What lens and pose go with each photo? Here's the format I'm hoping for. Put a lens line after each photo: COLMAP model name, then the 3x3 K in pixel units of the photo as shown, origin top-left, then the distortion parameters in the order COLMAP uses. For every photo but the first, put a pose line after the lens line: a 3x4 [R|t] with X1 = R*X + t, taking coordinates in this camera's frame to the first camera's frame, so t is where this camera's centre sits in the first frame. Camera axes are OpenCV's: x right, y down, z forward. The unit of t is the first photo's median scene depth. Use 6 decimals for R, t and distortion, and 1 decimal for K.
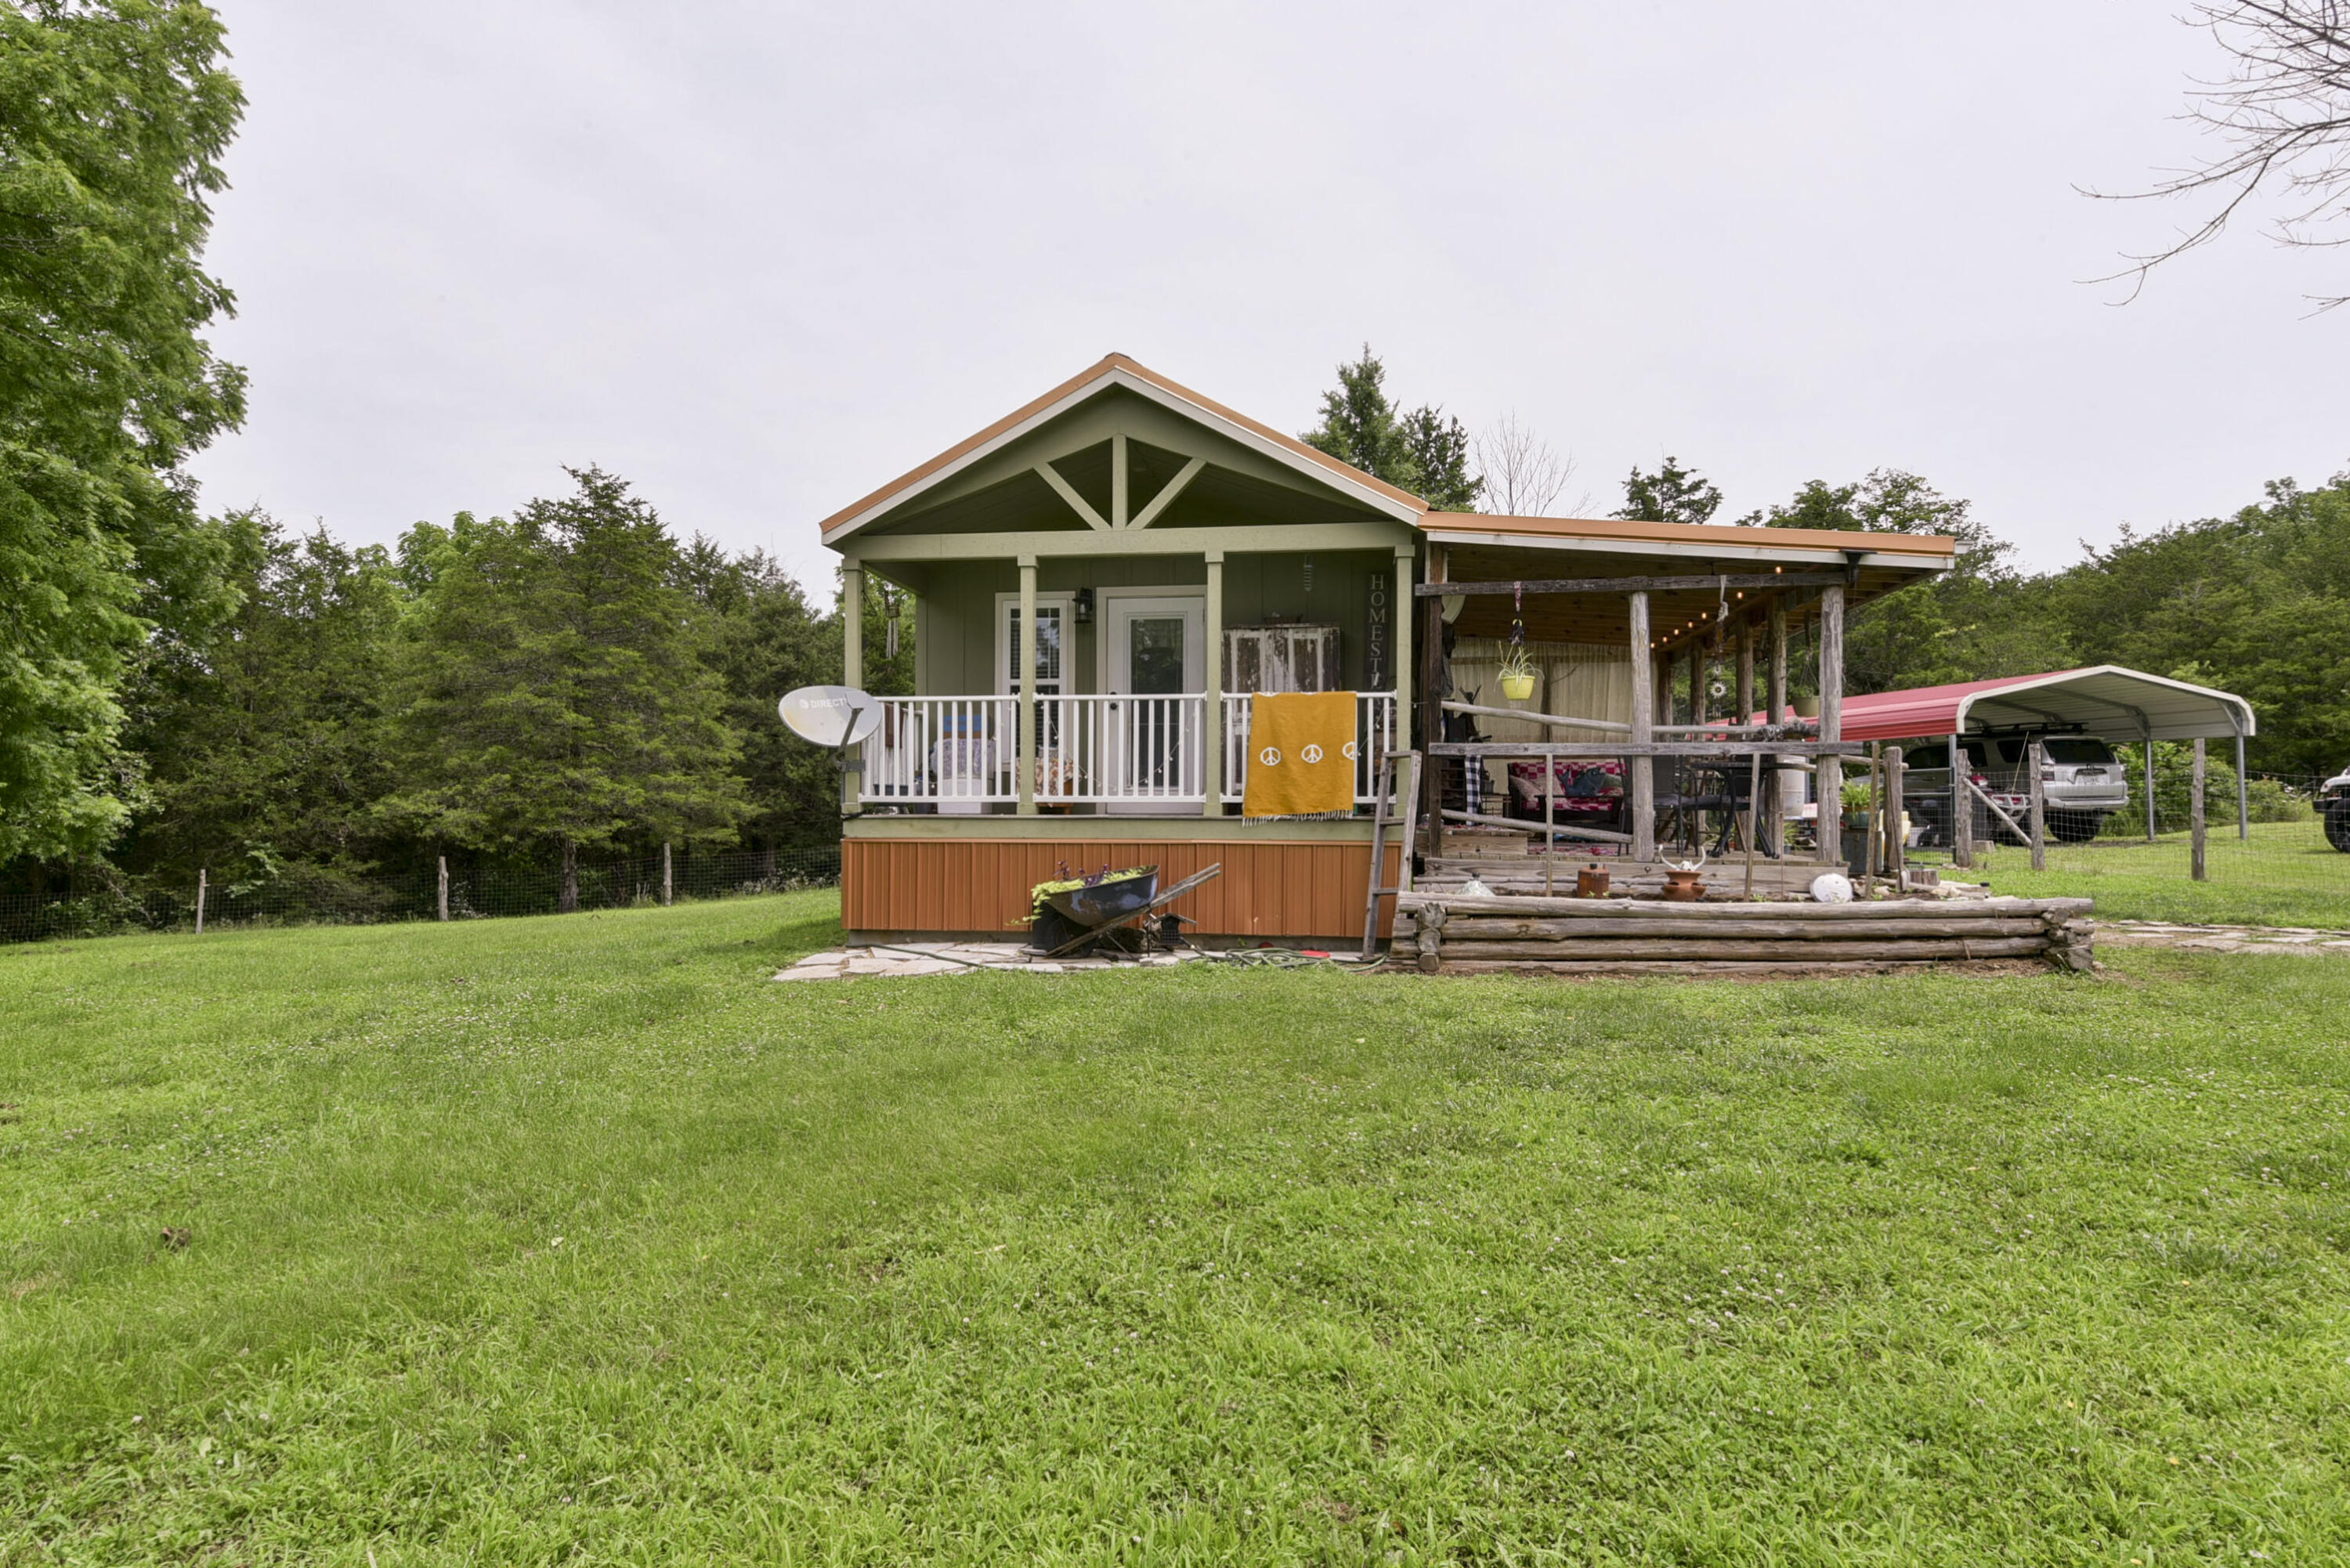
lens RADIAL K [[1364.0, 0, 1175.0], [0, 1364.0, 784.0], [0, 0, 1]] dist [0.015230, -0.001080]
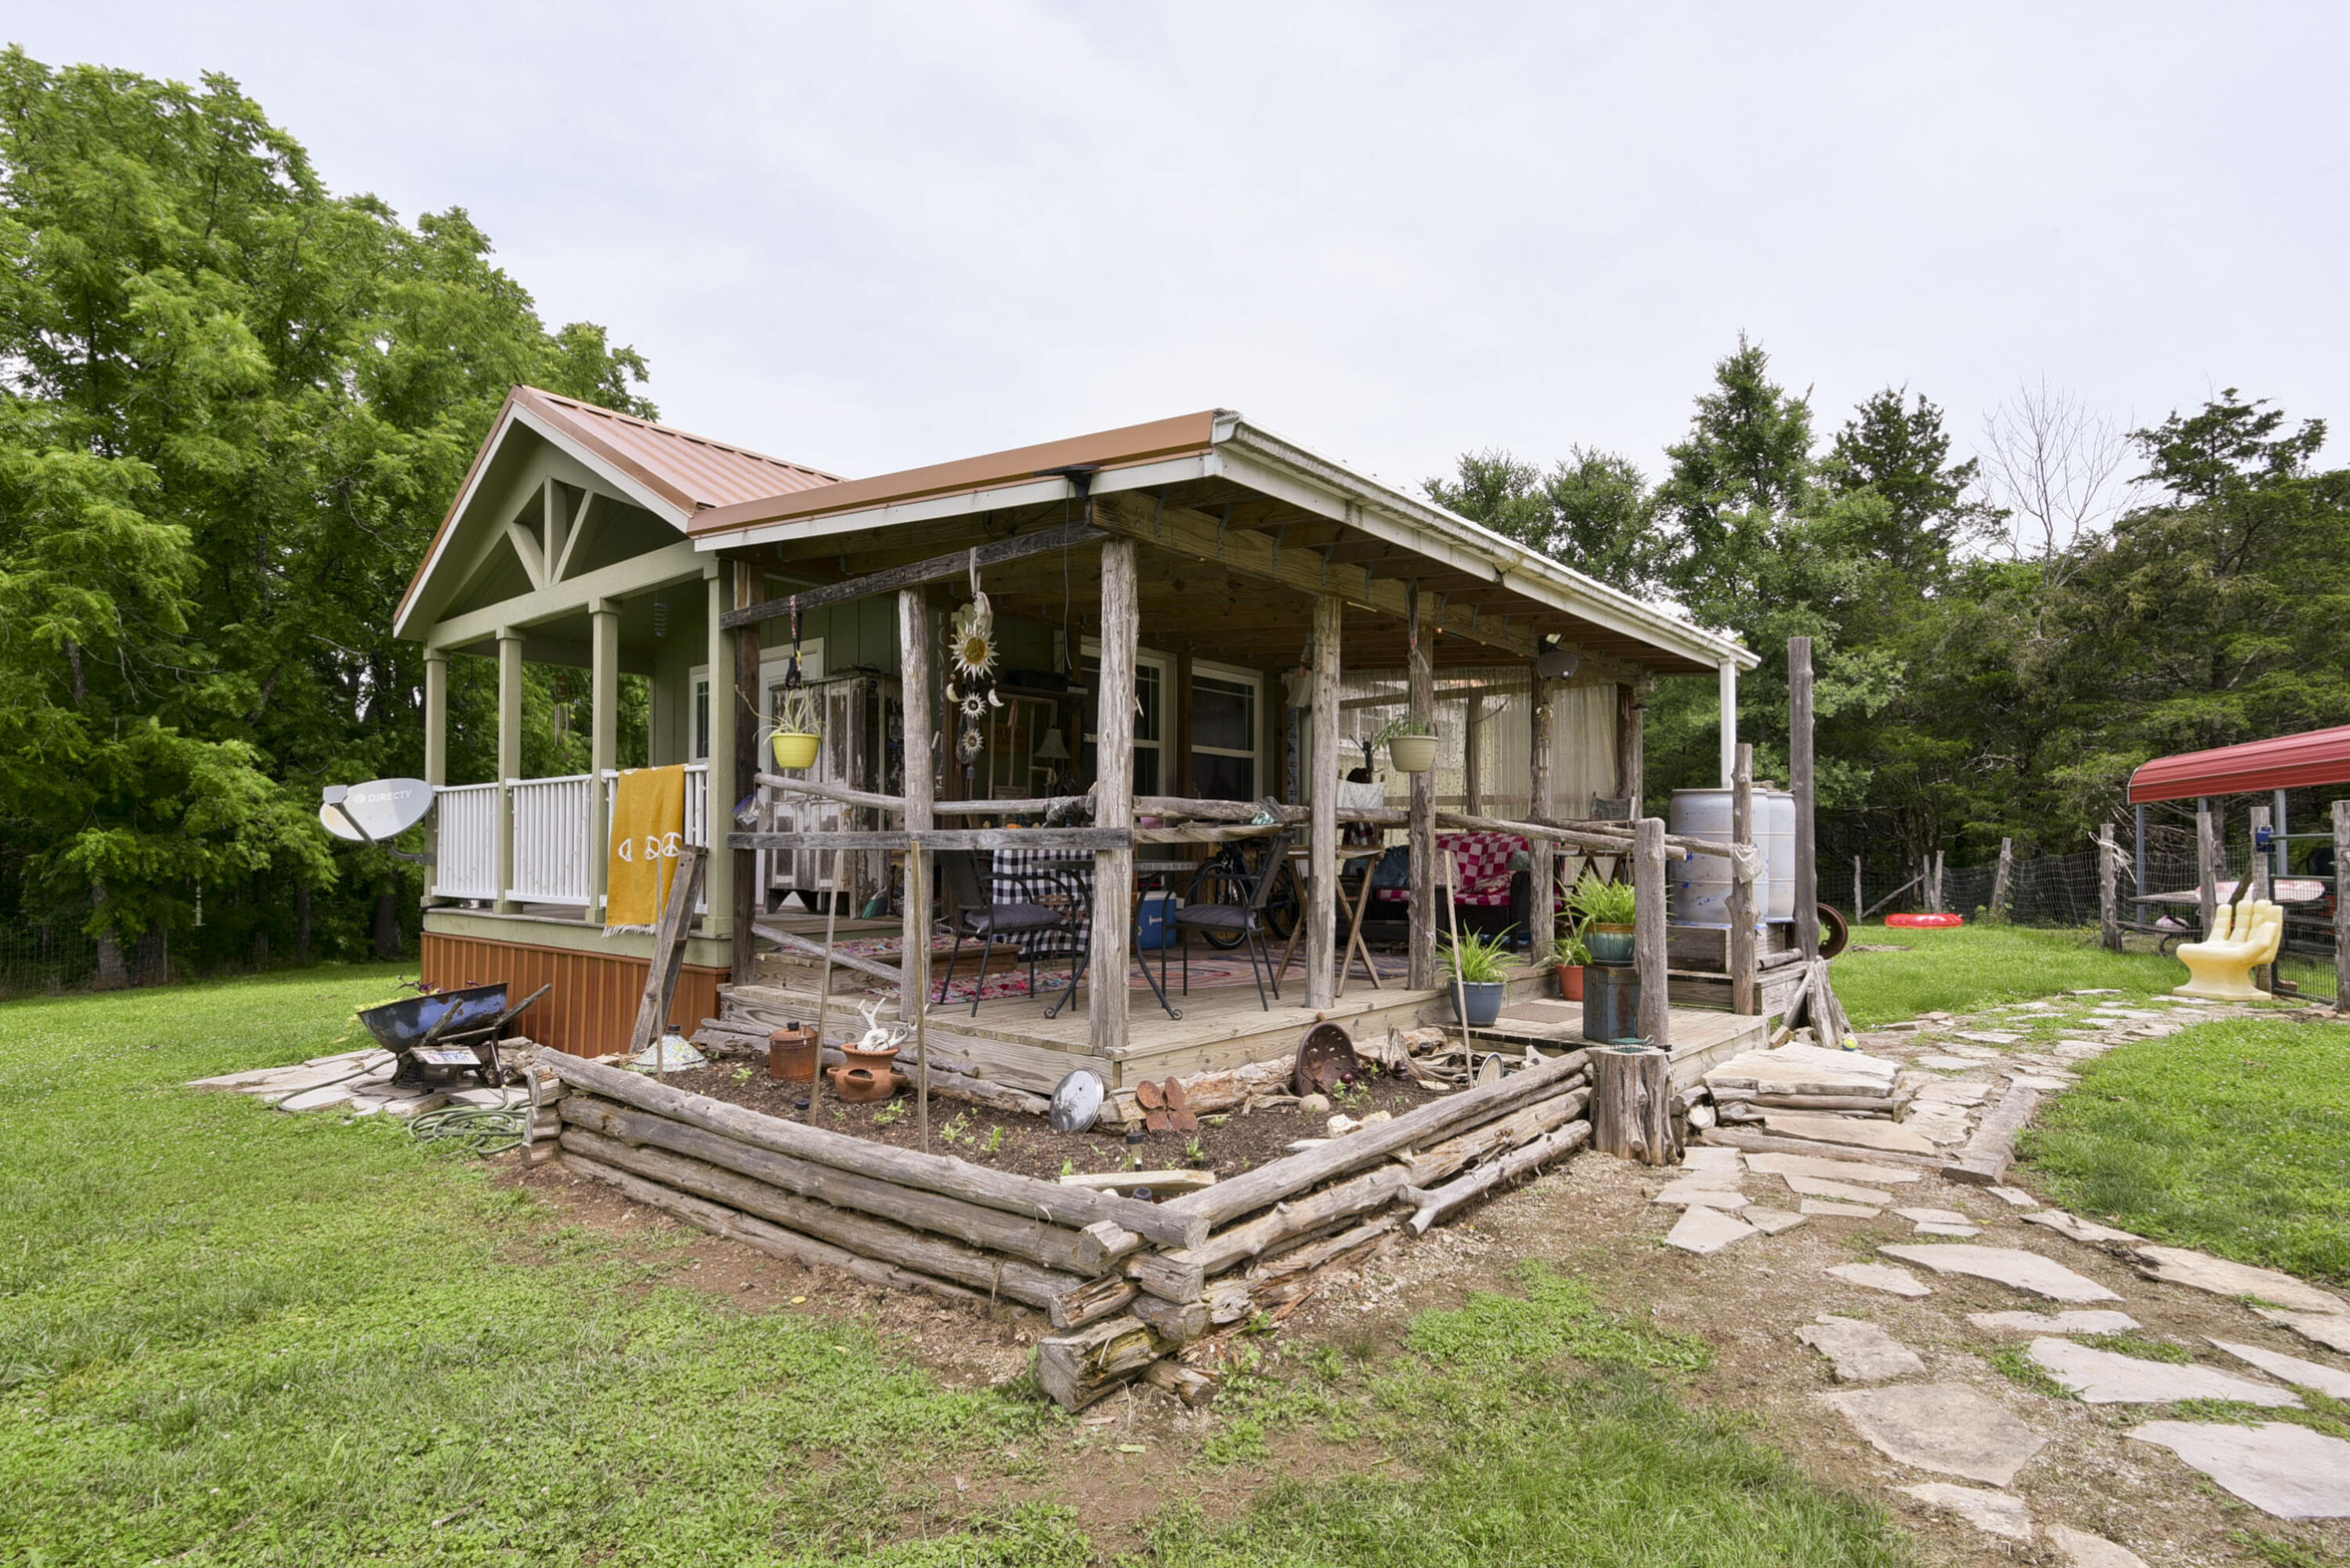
lens RADIAL K [[1182.2, 0, 1175.5], [0, 1182.2, 830.2], [0, 0, 1]] dist [0.019165, -0.000034]
pose [[0.861837, -0.010468, -0.507077, 0.653139], [0.009735, 0.999944, -0.004096, -0.024471], [0.507091, -0.001406, 0.861891, 0.535139]]
